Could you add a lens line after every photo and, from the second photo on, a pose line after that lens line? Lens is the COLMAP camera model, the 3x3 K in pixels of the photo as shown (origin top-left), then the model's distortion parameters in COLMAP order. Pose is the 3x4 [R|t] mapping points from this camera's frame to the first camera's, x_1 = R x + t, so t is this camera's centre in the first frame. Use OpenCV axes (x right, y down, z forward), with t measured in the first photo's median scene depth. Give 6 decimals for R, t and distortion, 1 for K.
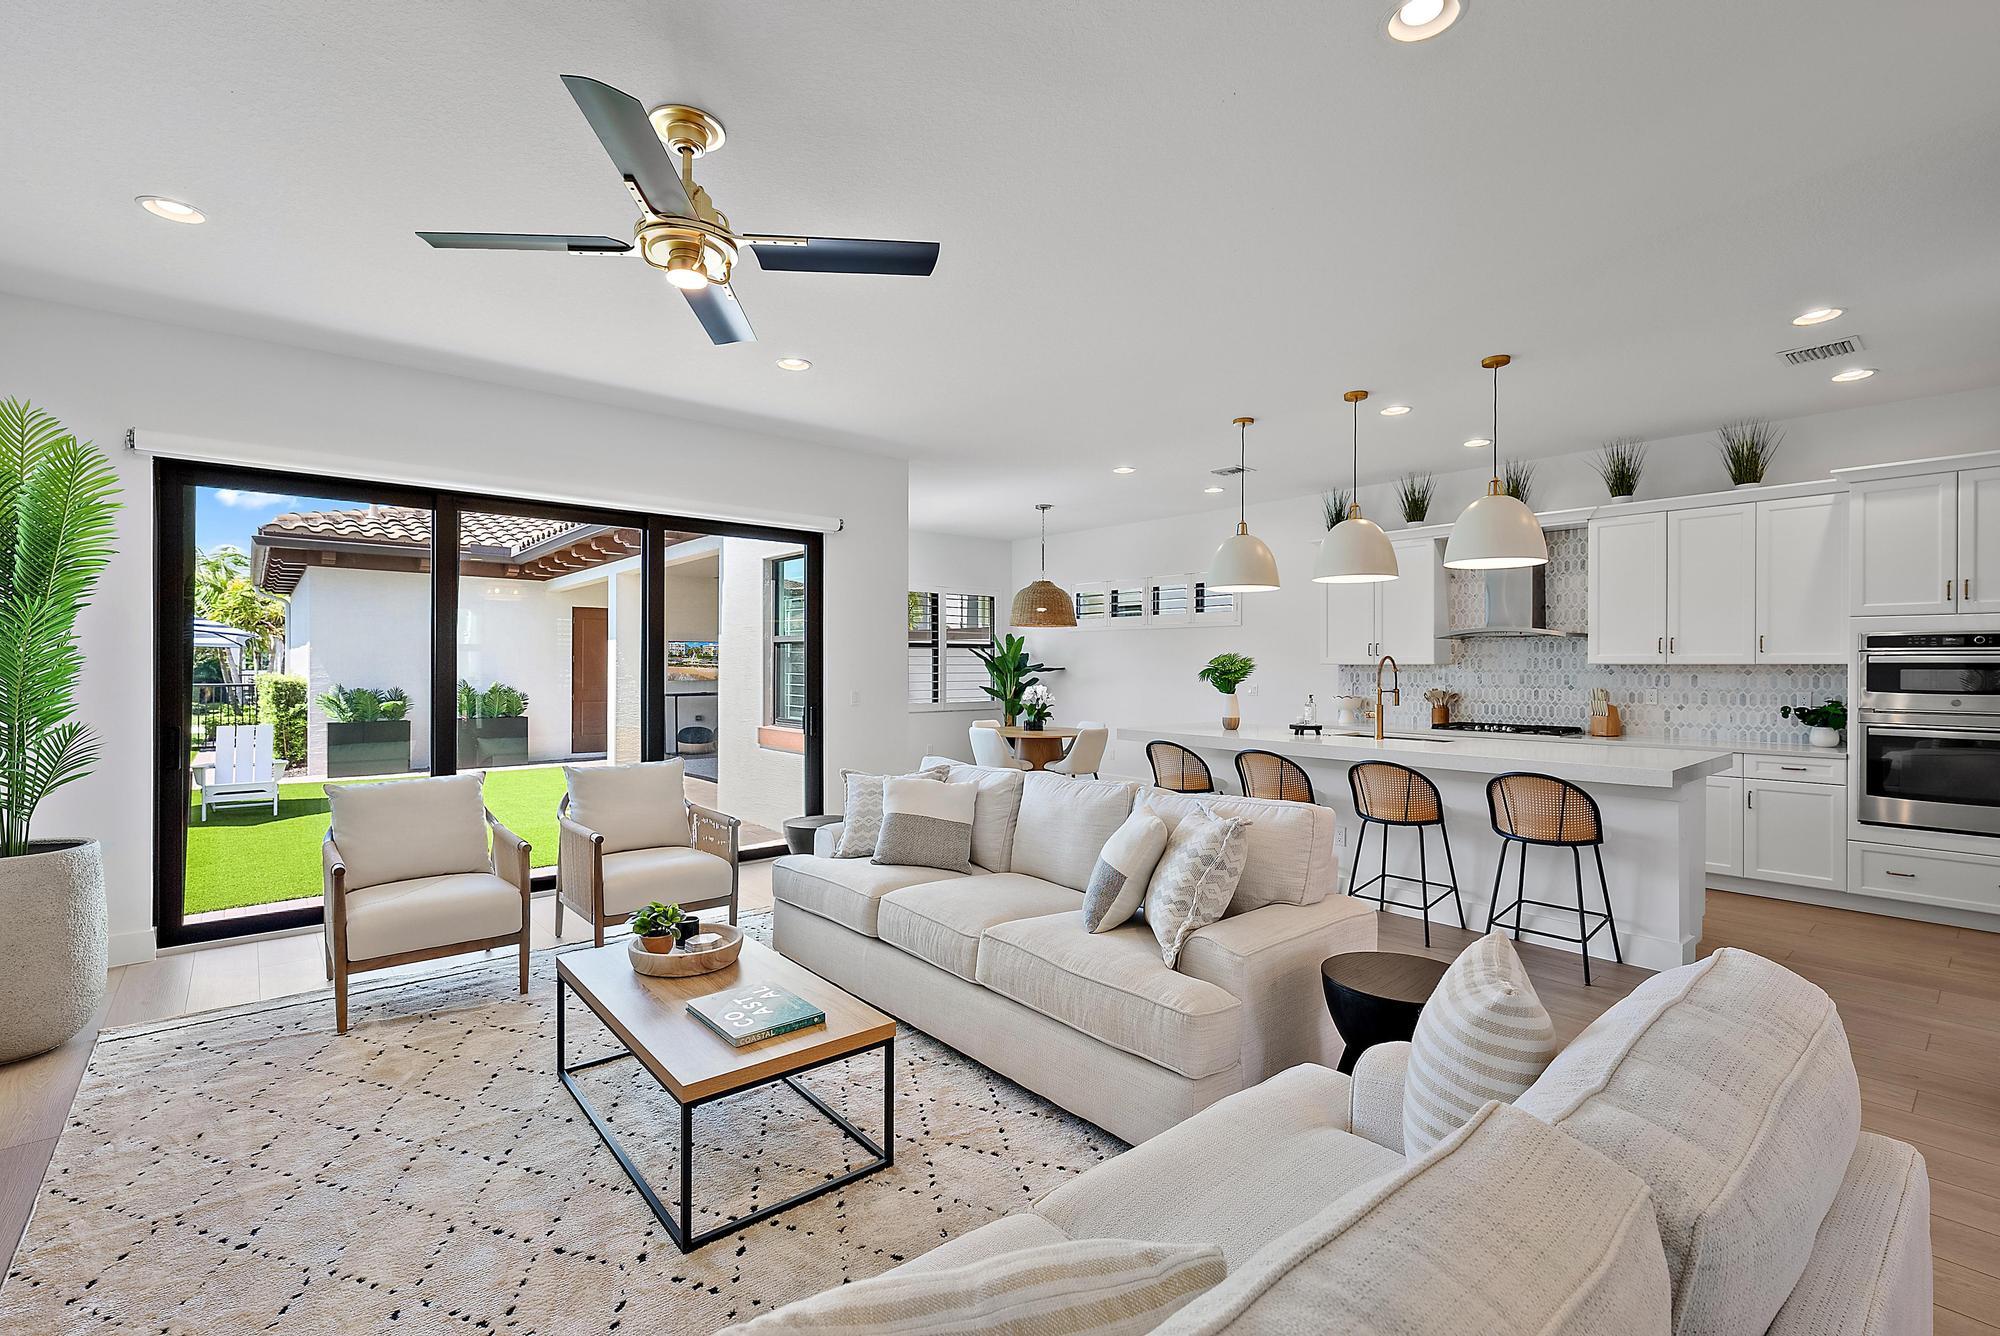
lens RADIAL K [[899.0, 0, 987.5], [0, 899.0, 667.5], [0, 0, 1]] dist [0.005615, 0.000888]
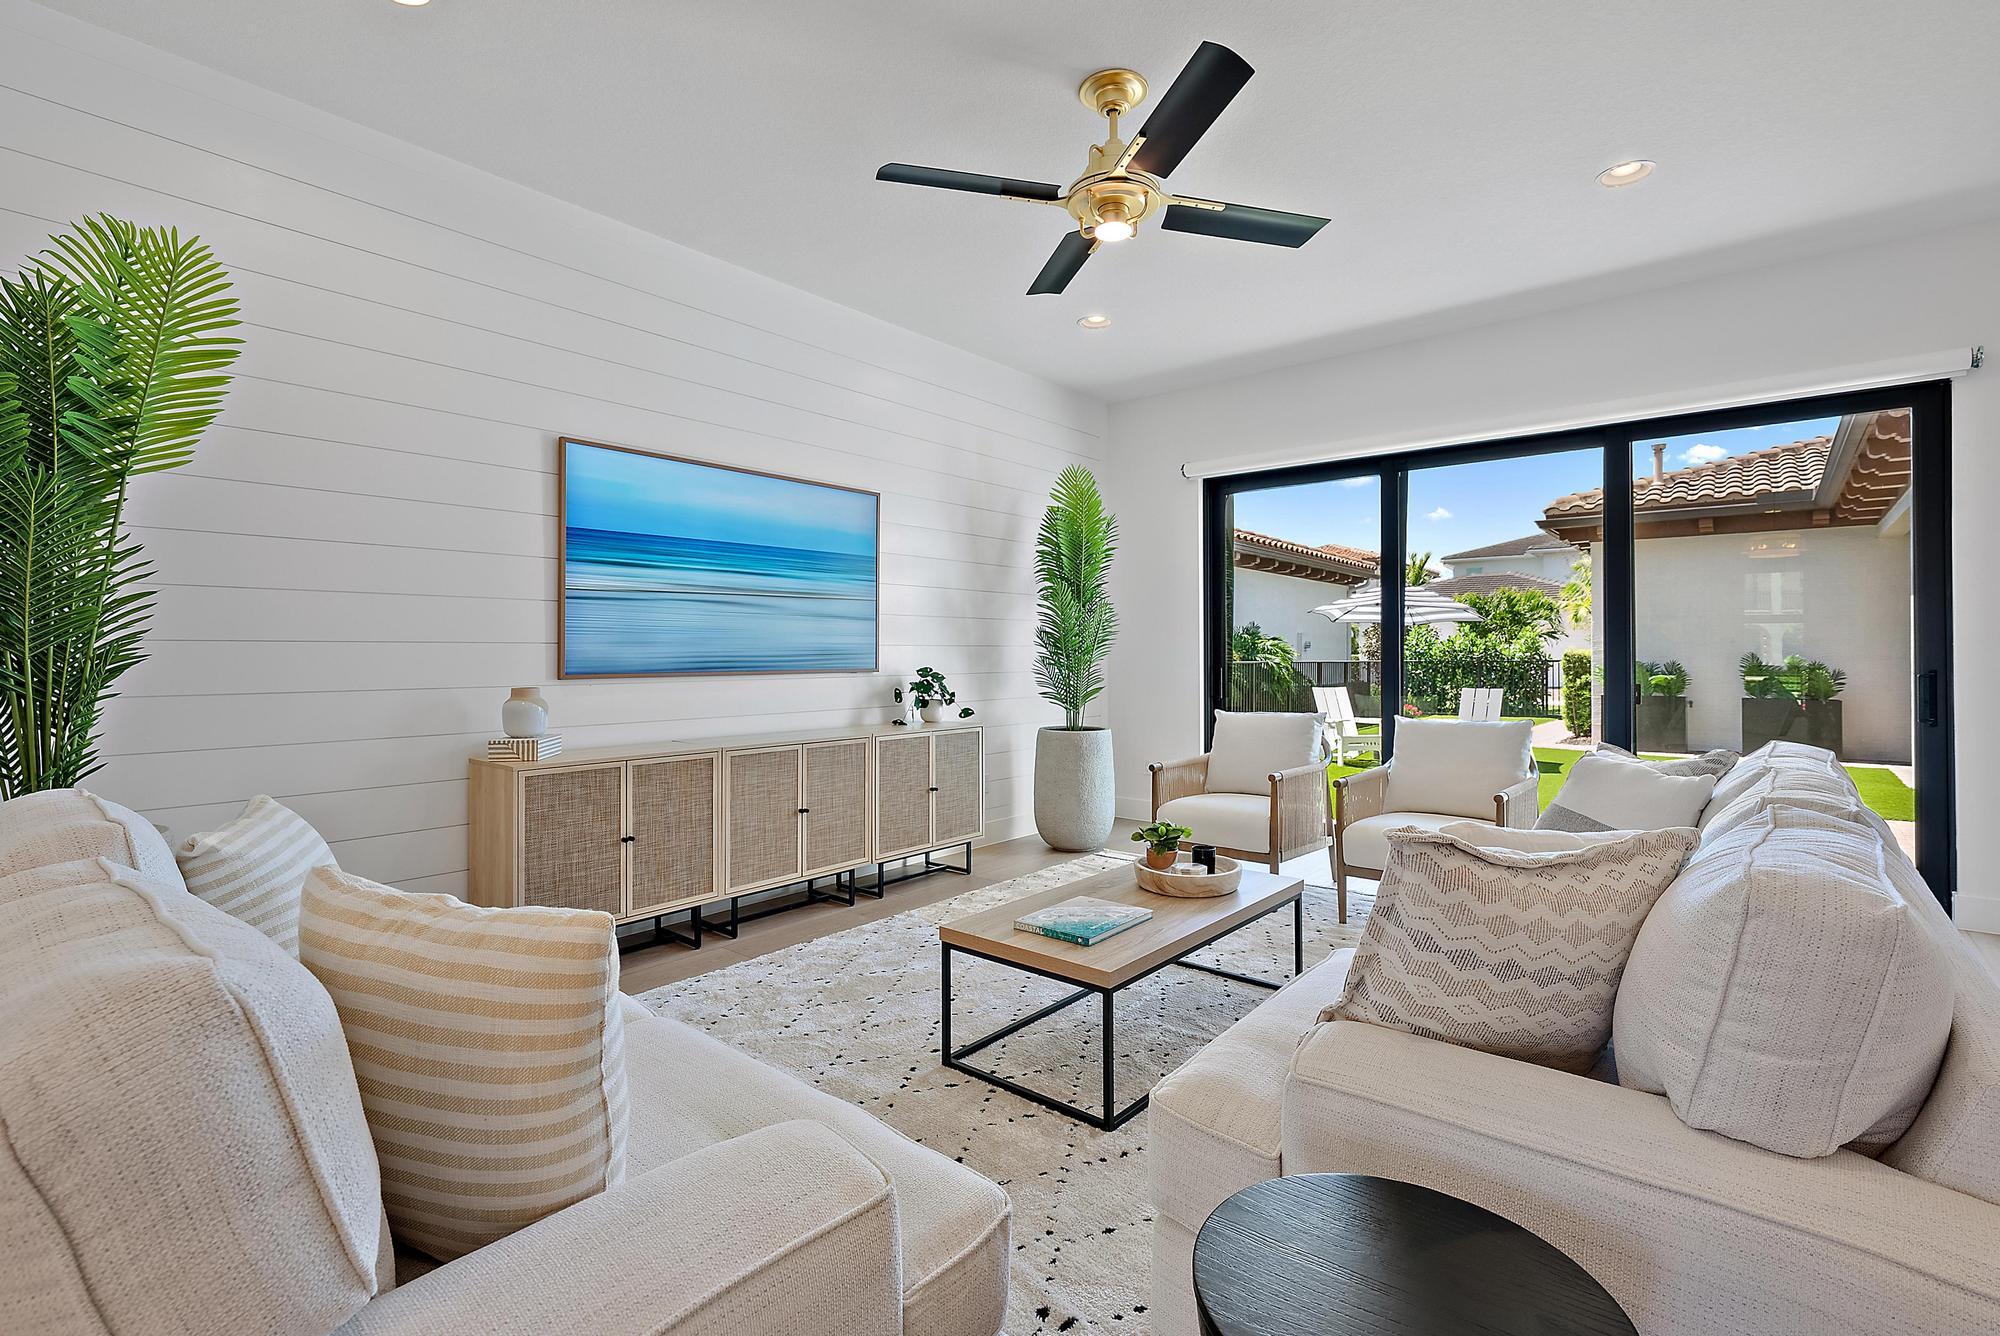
lens RADIAL K [[899.0, 0, 990.2], [0, 899.0, 650.6], [0, 0, 1]] dist [0.005615, 0.000888]
pose [[0.167477, -0.003665, -0.985869, 0.150921], [-0.000799, 0.999992, -0.003853, 0.015907], [0.985876, 0.001433, 0.167473, 0.146905]]
